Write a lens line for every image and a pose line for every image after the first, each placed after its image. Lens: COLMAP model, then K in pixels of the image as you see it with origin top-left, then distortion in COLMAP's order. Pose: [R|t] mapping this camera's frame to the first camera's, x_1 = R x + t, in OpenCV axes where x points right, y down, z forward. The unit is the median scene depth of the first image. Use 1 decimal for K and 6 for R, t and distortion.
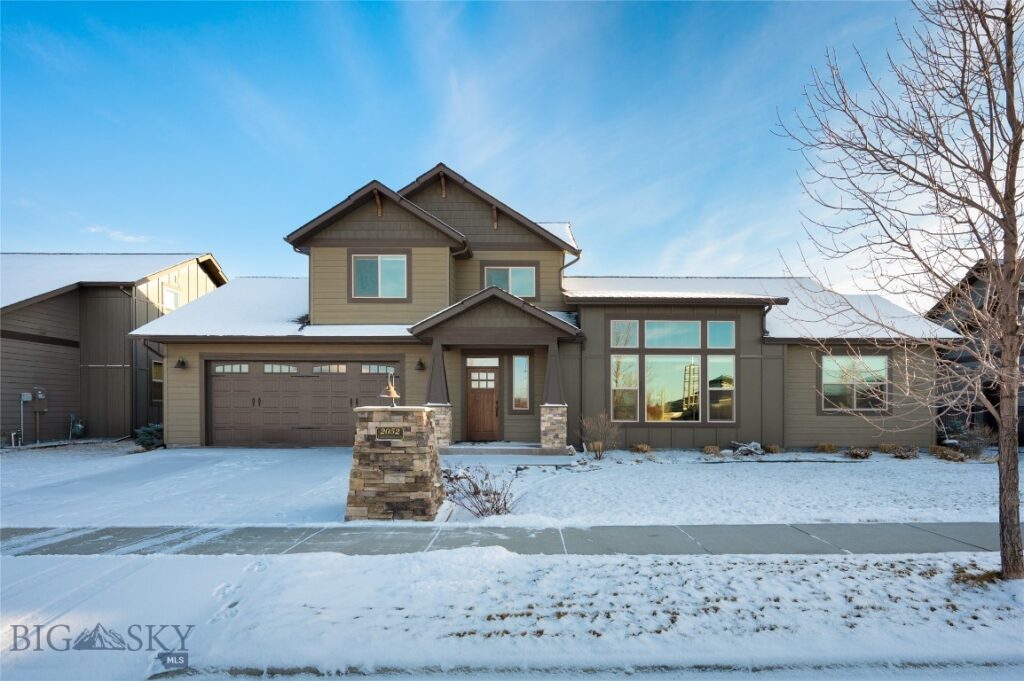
lens RADIAL K [[566.5, 0, 513.5], [0, 566.5, 364.2], [0, 0, 1]] dist [0.002812, 0.000143]
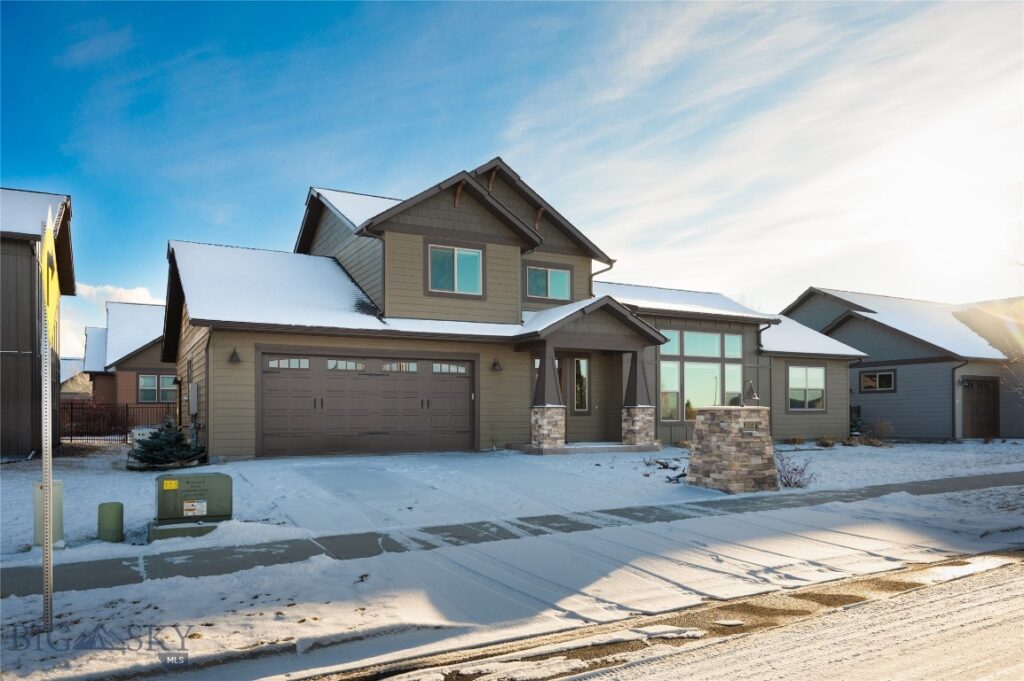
lens RADIAL K [[726.8, 0, 512.0], [0, 726.8, 340.5], [0, 0, 1]] dist [0.001436, 0.000070]
pose [[0.877386, 0.041575, 0.477981, -0.753011], [-0.031315, 0.999077, -0.029418, -0.005457], [-0.478763, 0.010842, 0.877877, -0.110005]]
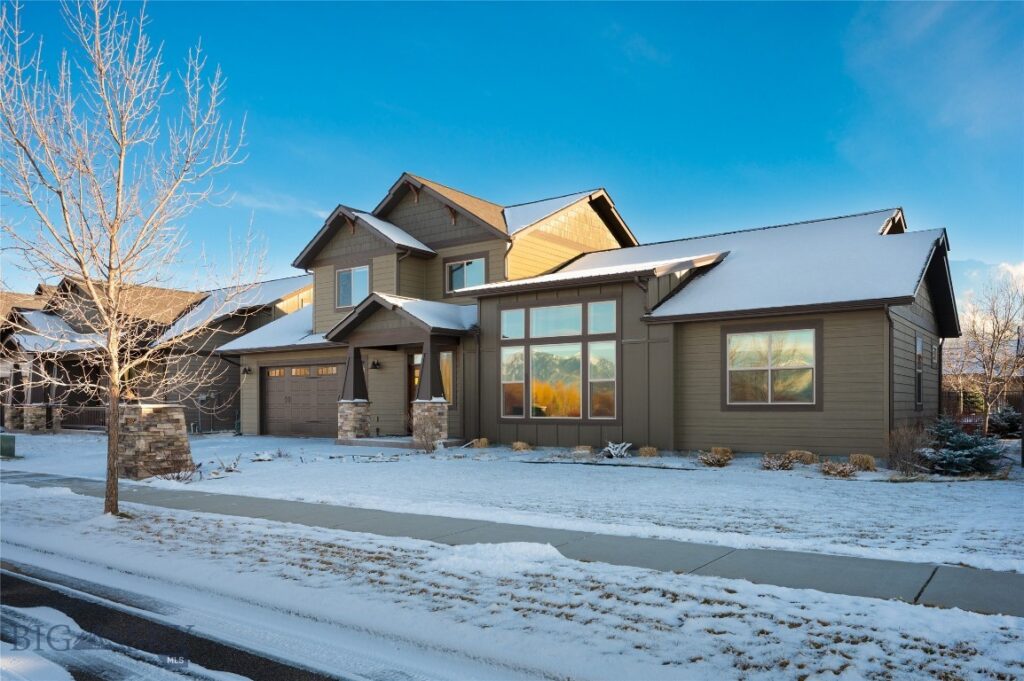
lens RADIAL K [[726.8, 0, 512.0], [0, 726.8, 340.5], [0, 0, 1]] dist [0.001436, 0.000070]
pose [[0.801460, -0.056536, -0.595370, 0.899547], [0.052820, 0.998323, -0.023697, 0.002096], [0.595711, -0.012455, 0.803102, 0.027905]]
